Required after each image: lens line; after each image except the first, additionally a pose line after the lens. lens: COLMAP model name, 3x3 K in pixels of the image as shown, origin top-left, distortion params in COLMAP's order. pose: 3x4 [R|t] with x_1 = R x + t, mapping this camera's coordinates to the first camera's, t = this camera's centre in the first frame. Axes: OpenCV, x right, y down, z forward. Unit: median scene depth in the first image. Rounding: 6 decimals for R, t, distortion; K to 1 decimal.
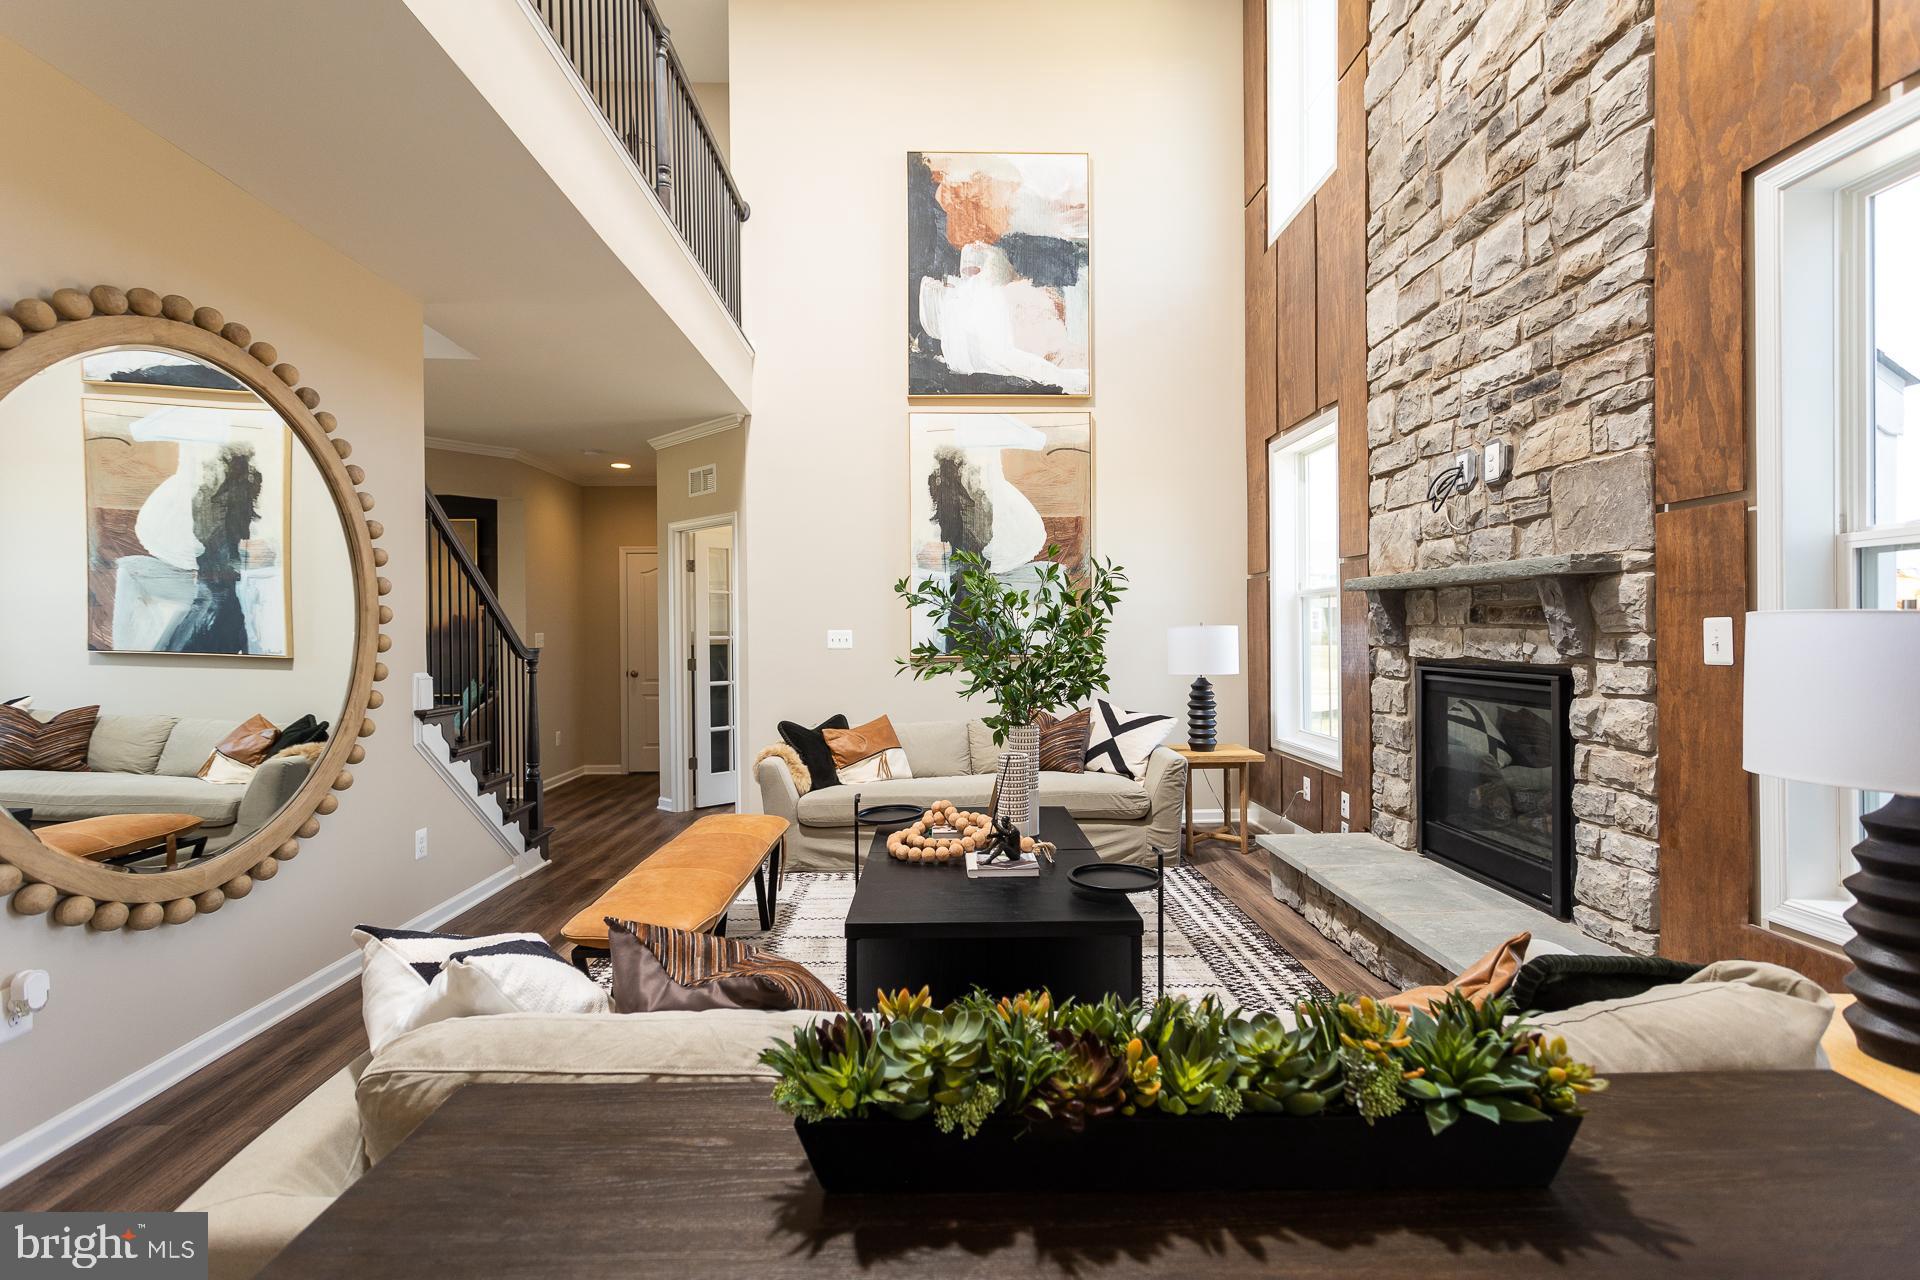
lens RADIAL K [[911.8, 0, 957.3], [0, 911.8, 641.1], [0, 0, 1]] dist [-0.004172, 0.000255]
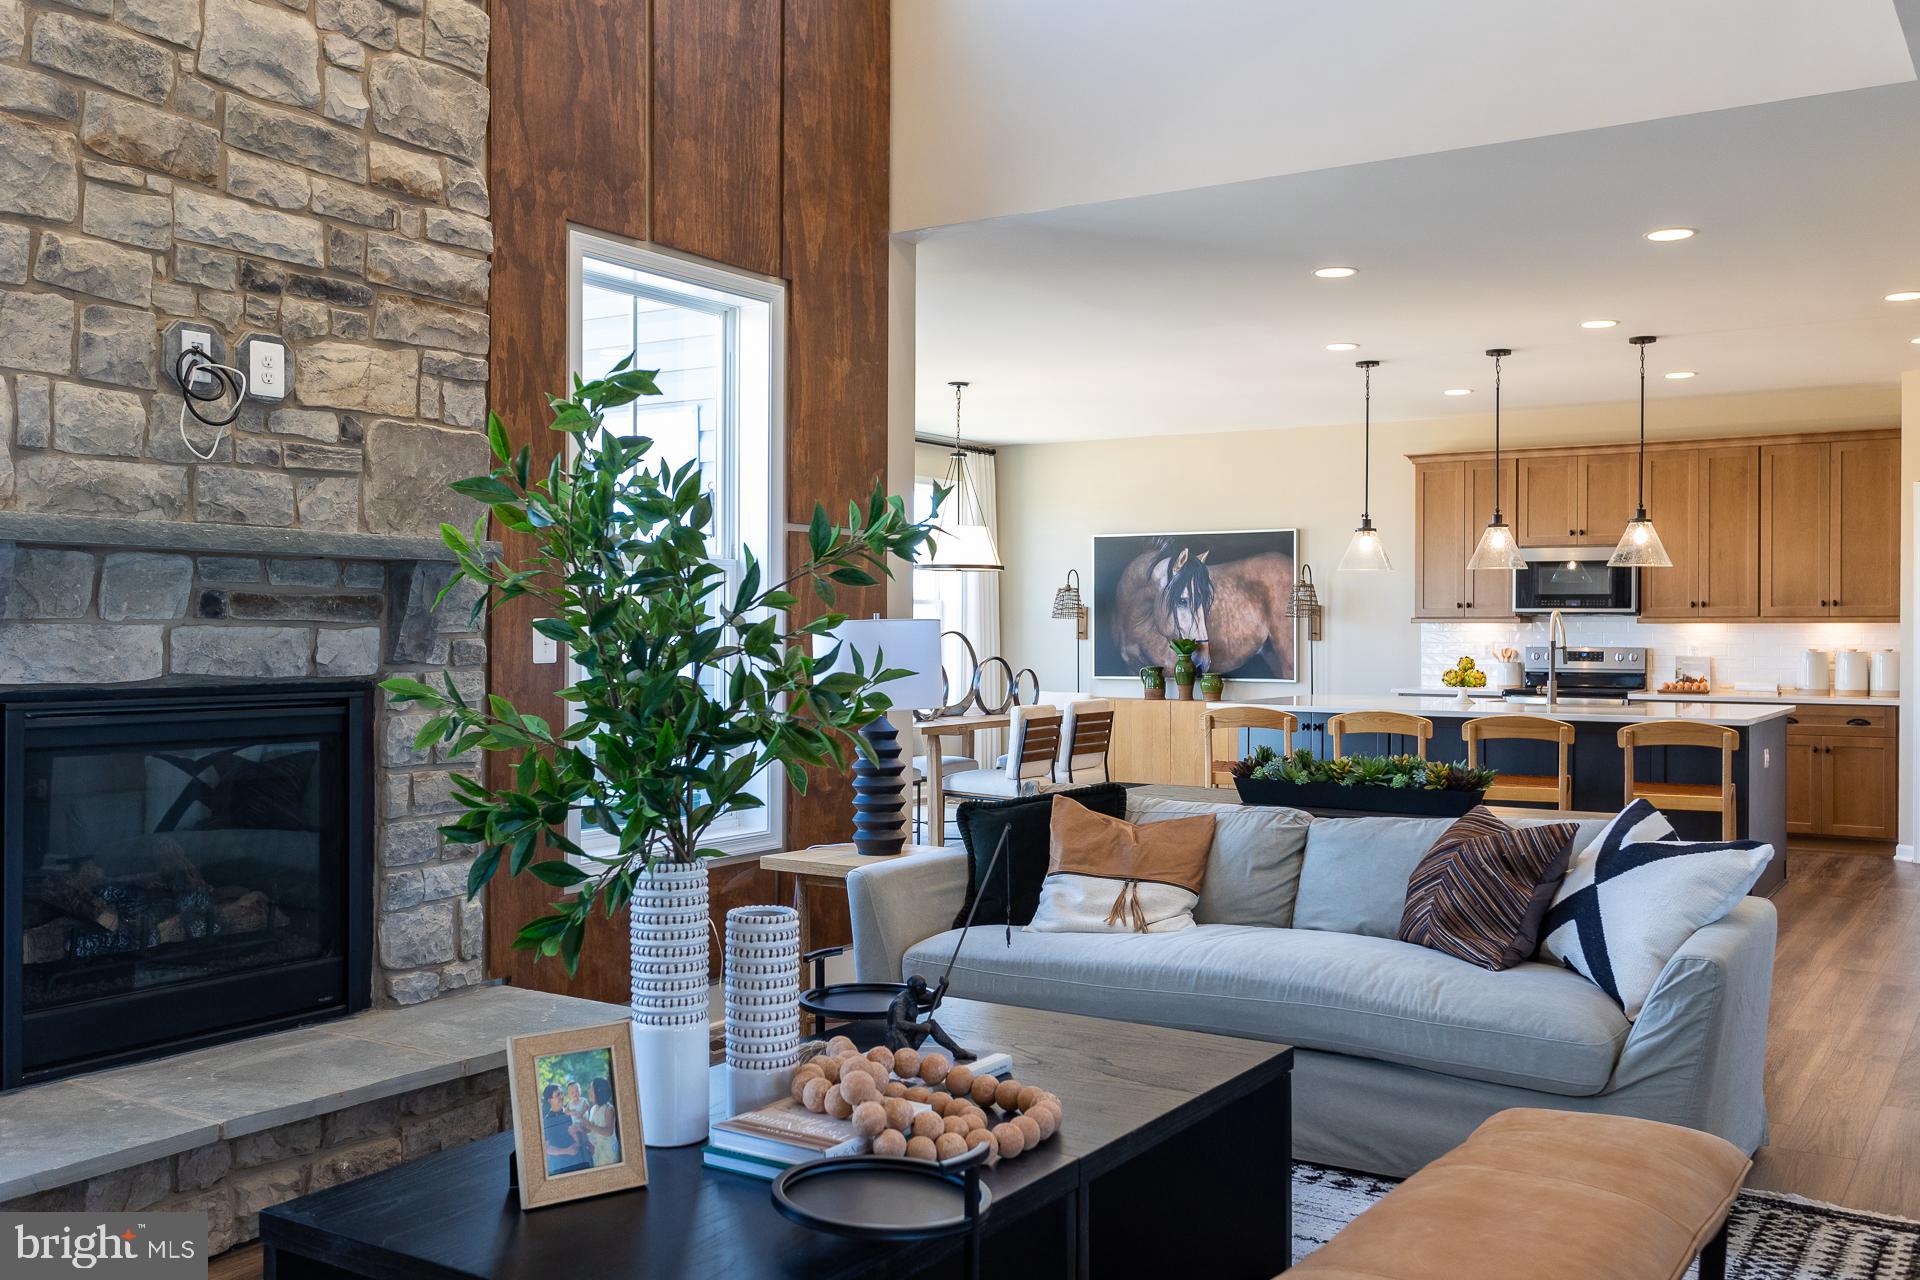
lens RADIAL K [[1719.4, 0, 956.5], [0, 1719.4, 636.6], [0, 0, 1]] dist [0.009322, -0.005175]
pose [[-0.823617, 0.002506, 0.567141, -0.564195], [0.009222, 0.999917, 0.008974, -0.014995], [-0.567071, 0.012621, -0.823572, 1.927078]]
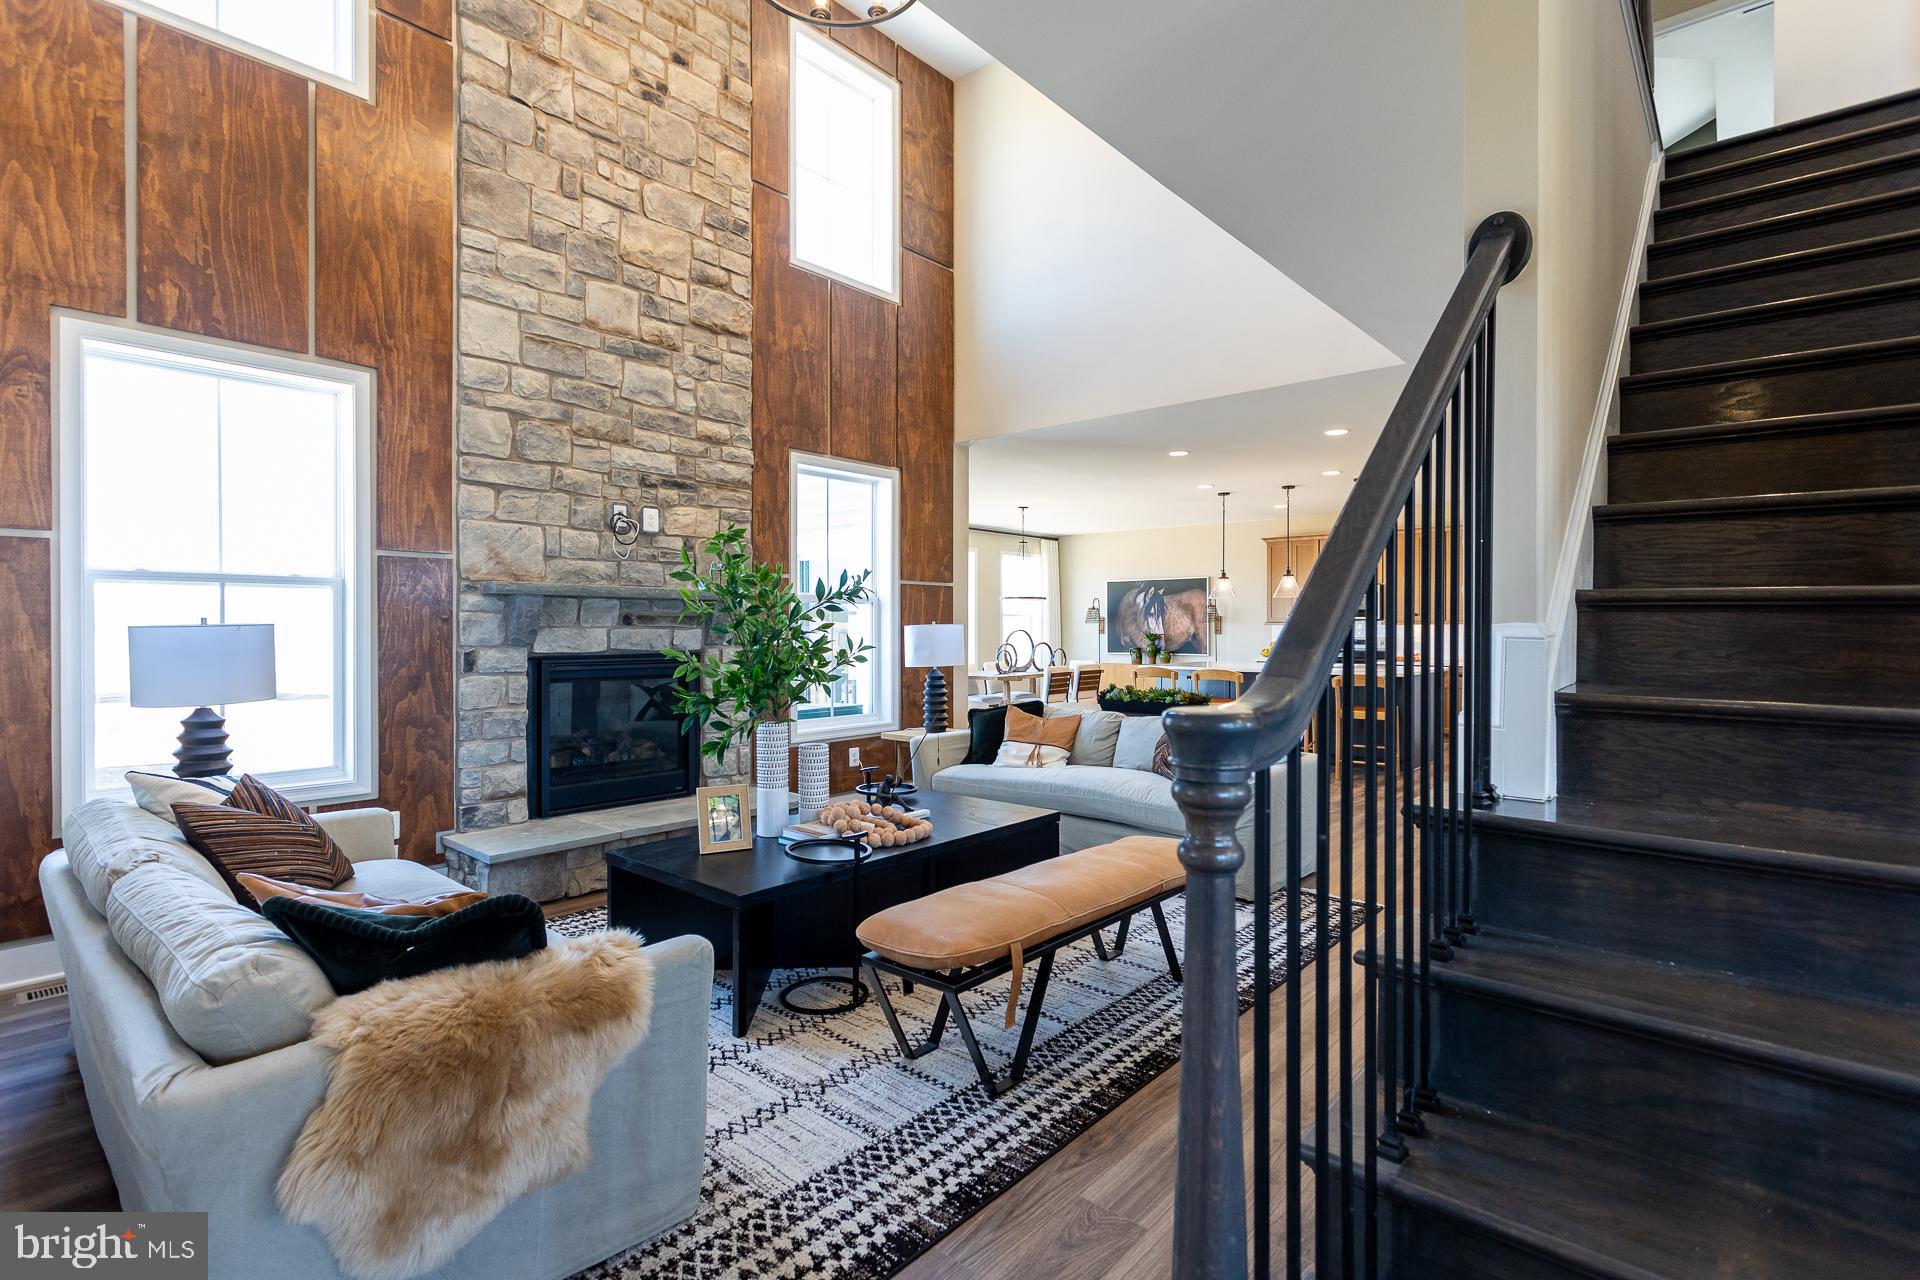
lens RADIAL K [[911.8, 0, 963.0], [0, 911.8, 633.5], [0, 0, 1]] dist [-0.004172, 0.000255]
pose [[-0.739394, 0.003744, 0.673262, -0.919975], [0.012669, 0.999885, 0.008353, -0.013929], [-0.673153, 0.014706, -0.739357, 1.981864]]
